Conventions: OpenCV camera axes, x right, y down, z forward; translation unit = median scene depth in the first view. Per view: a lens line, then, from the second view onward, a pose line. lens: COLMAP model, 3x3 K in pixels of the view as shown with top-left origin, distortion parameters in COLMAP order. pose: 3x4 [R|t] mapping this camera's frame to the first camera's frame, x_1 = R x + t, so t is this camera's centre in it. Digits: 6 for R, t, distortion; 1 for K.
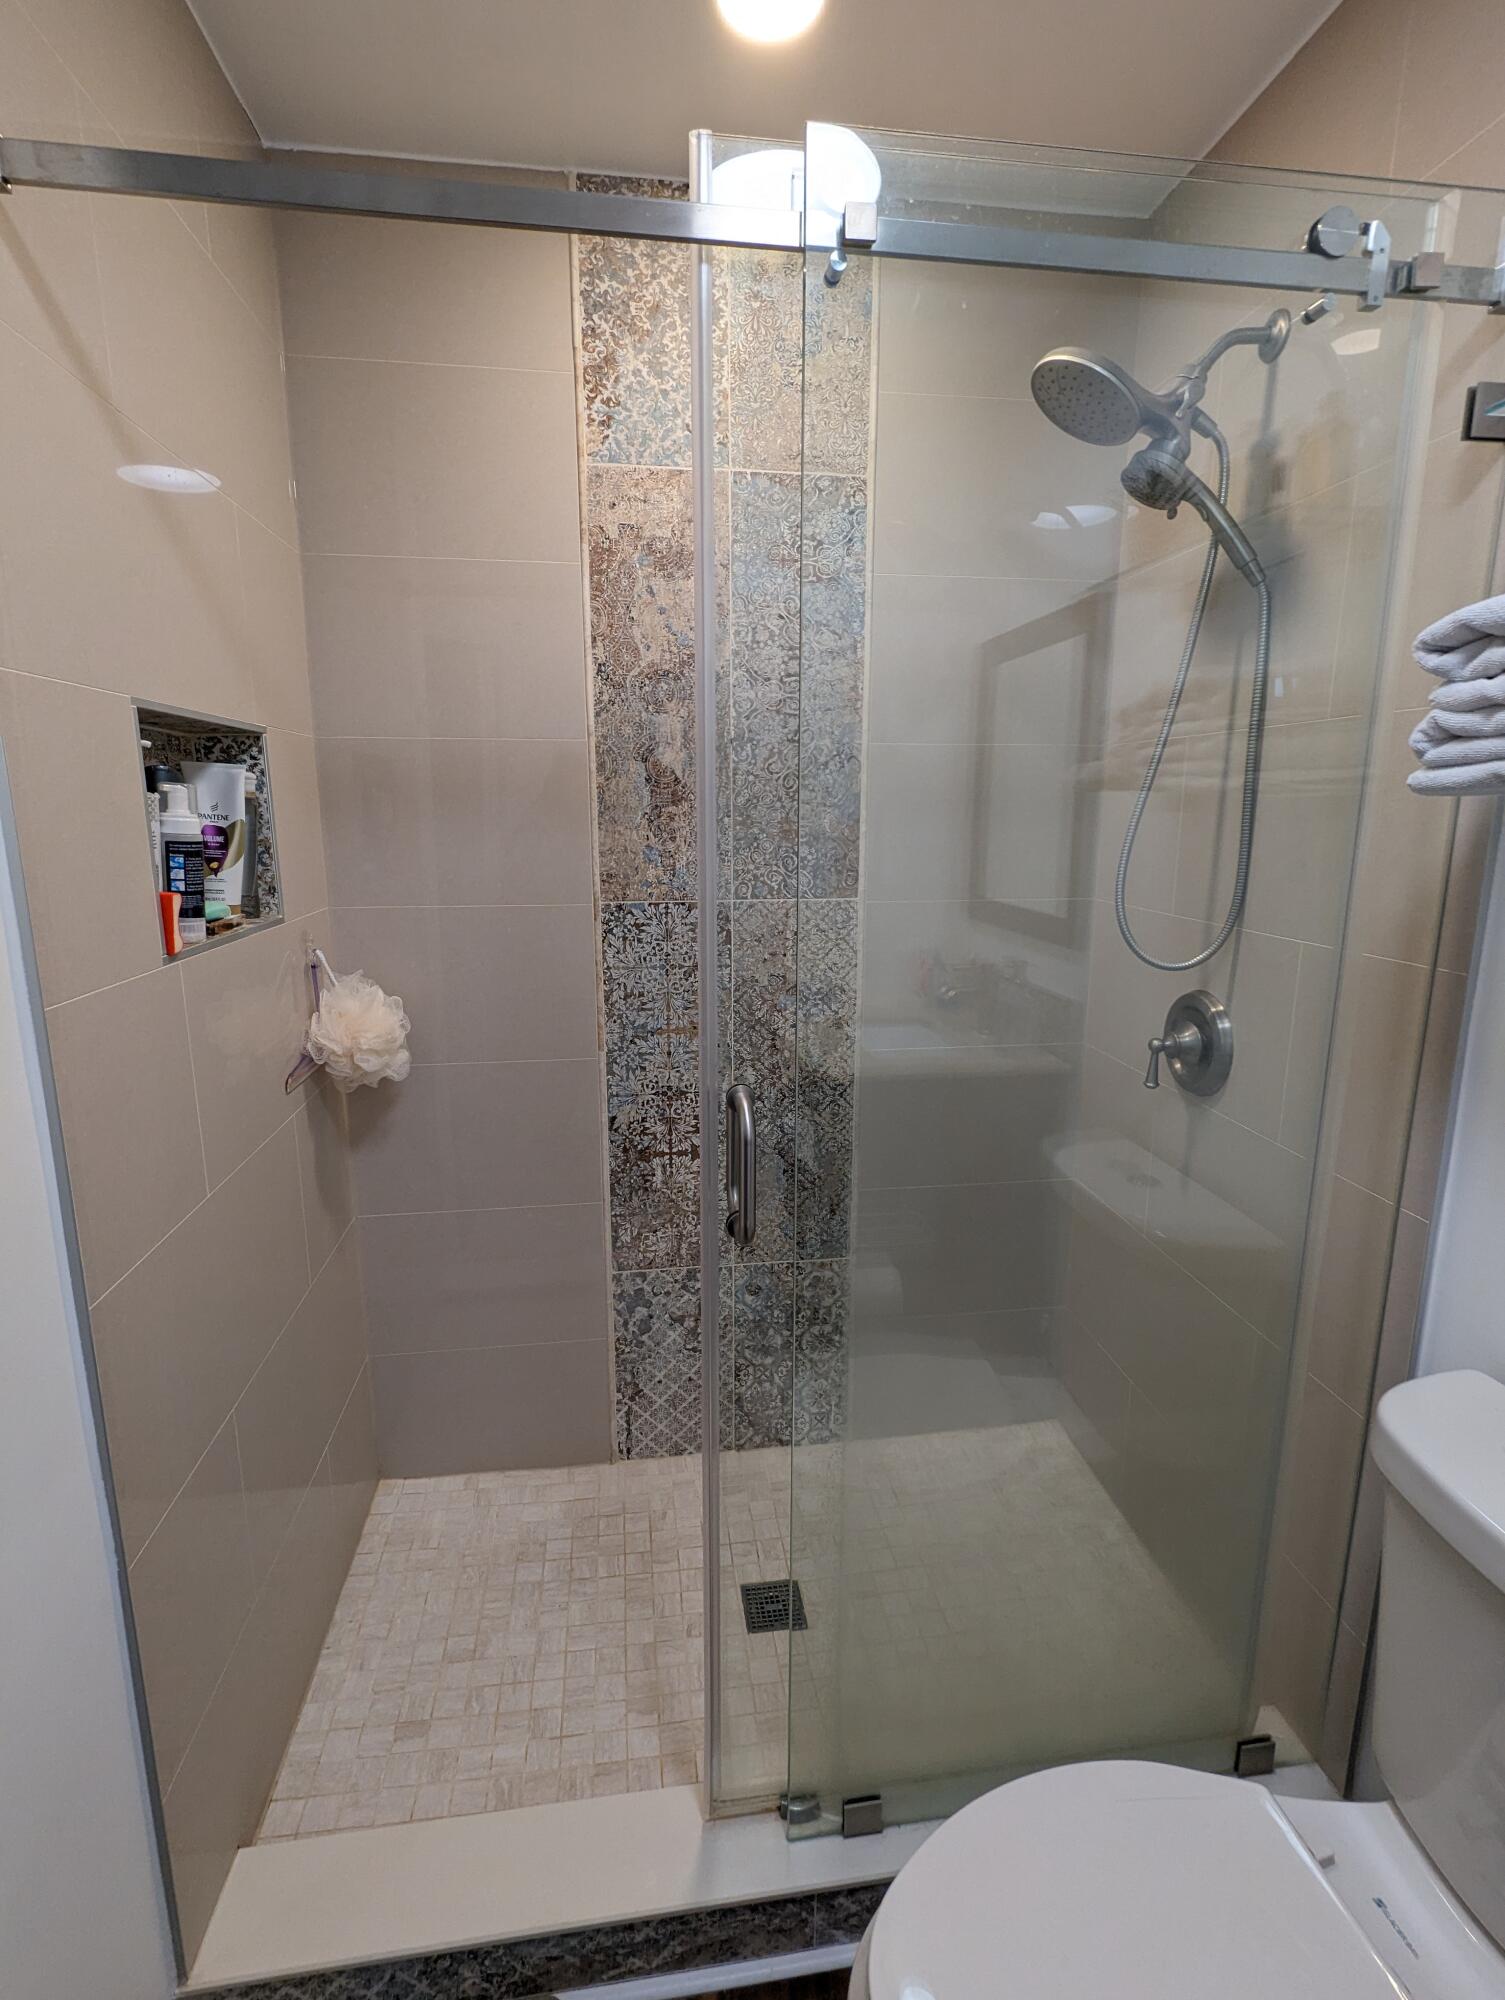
lens RADIAL K [[952.8, 0, 759.1], [0, 952.8, 997.1], [0, 0, 1]] dist [-0.000234, 0.004497]
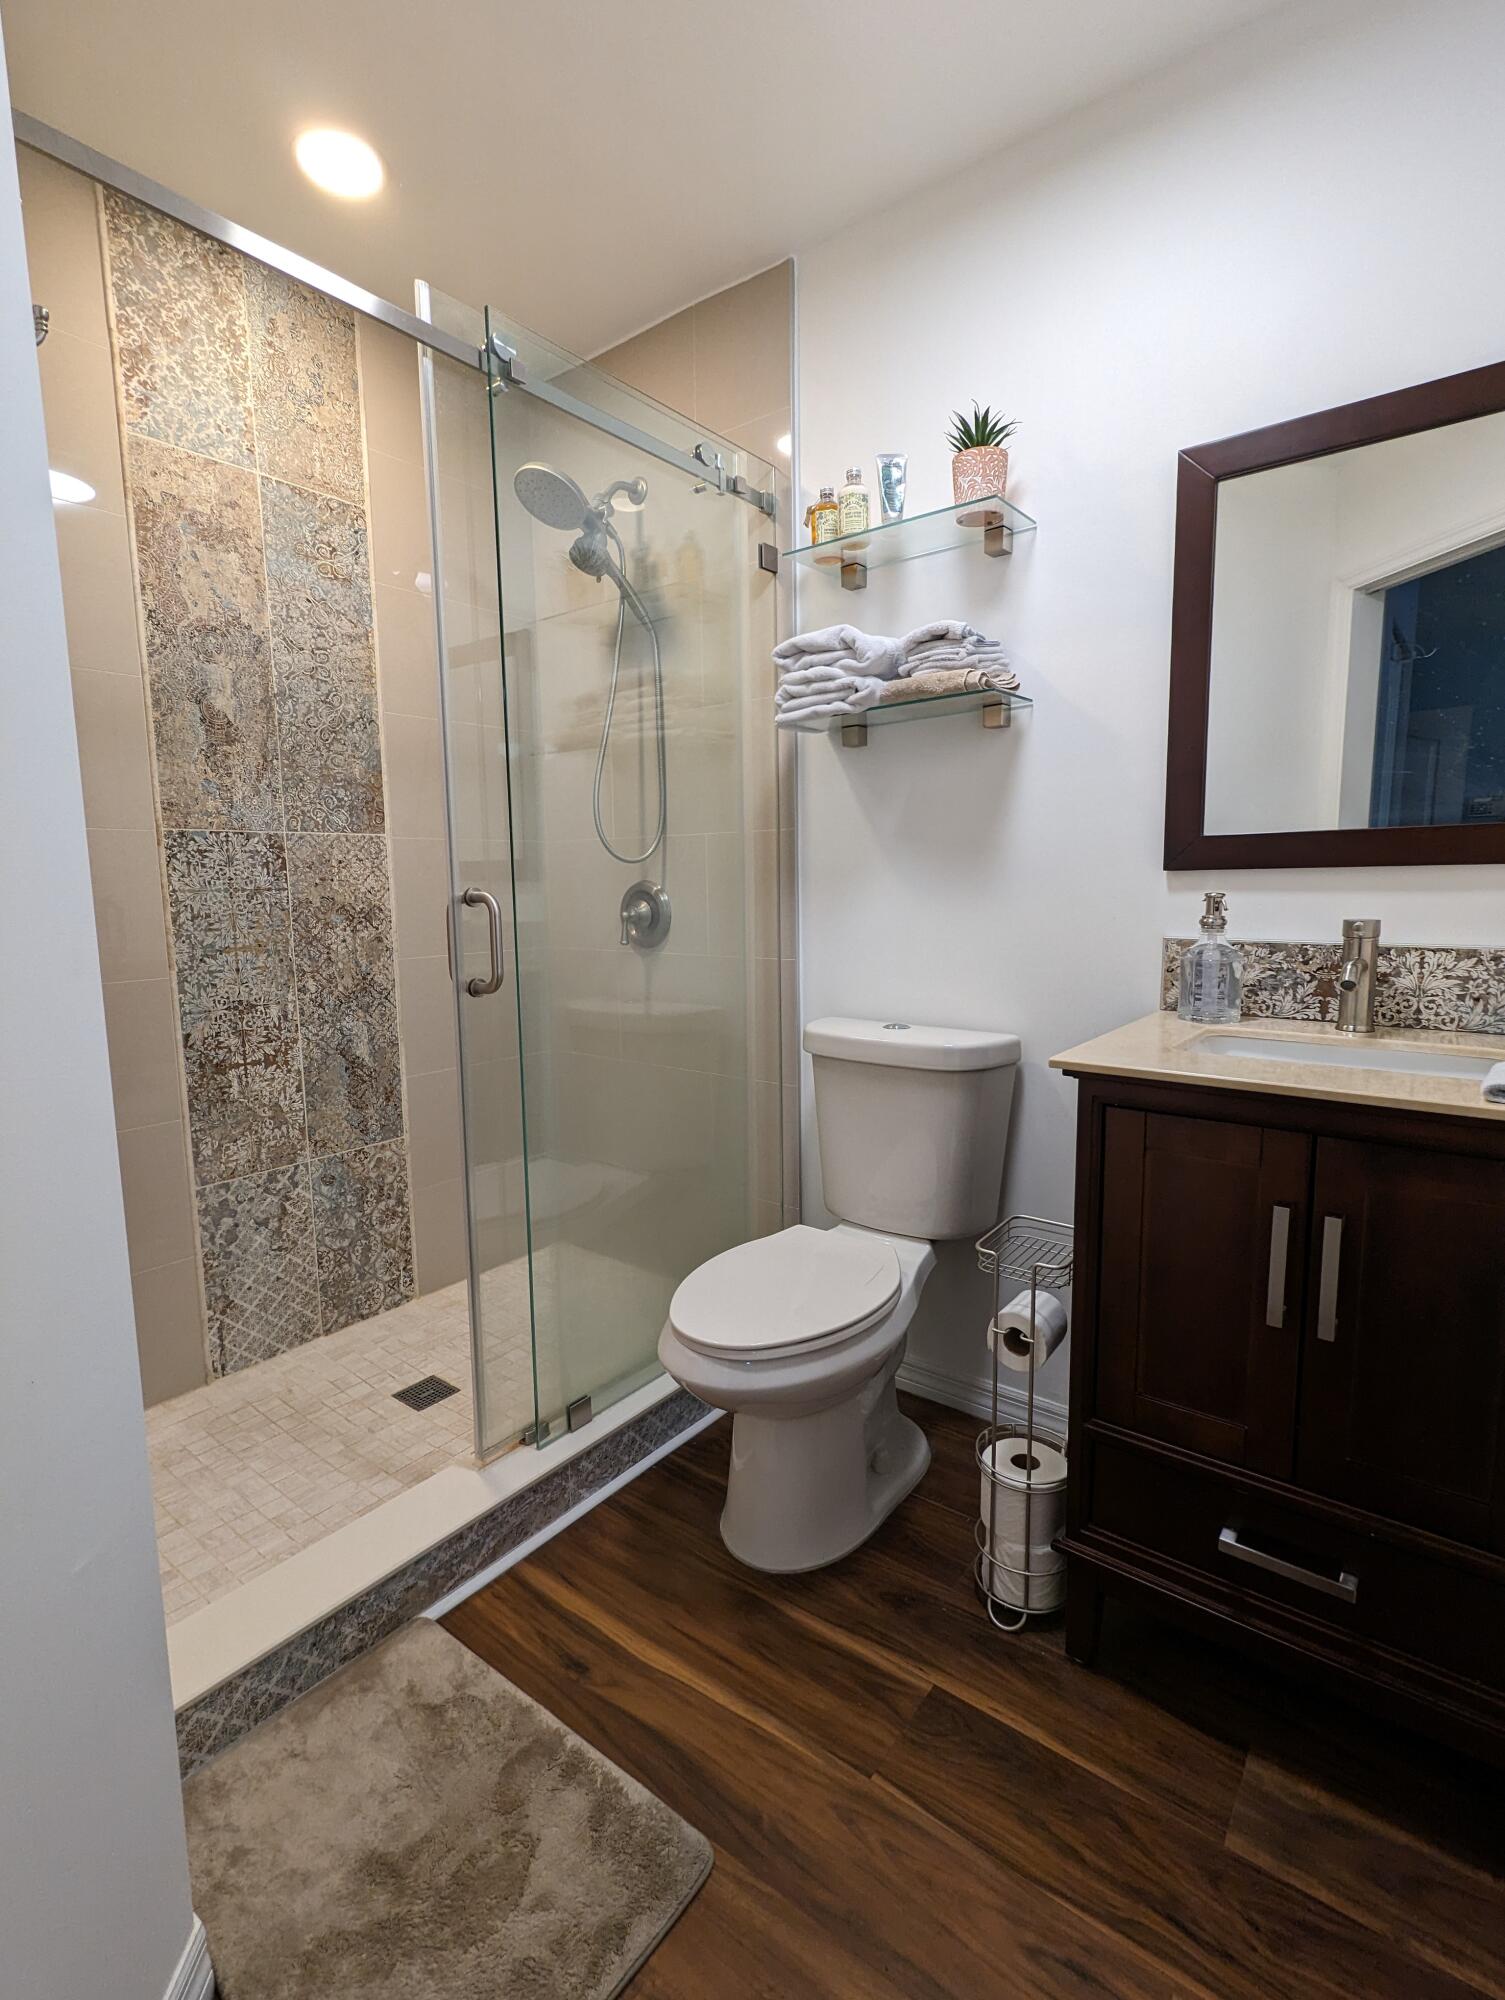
lens RADIAL K [[952.8, 0, 743.7], [0, 952.8, 1002.3], [0, 0, 1]] dist [-0.000234, 0.004497]
pose [[0.718458, -0.099559, 0.688408, -0.484696], [0.155491, 0.987646, -0.019444, 0.231656], [-0.677968, 0.121011, 0.725063, -0.219254]]
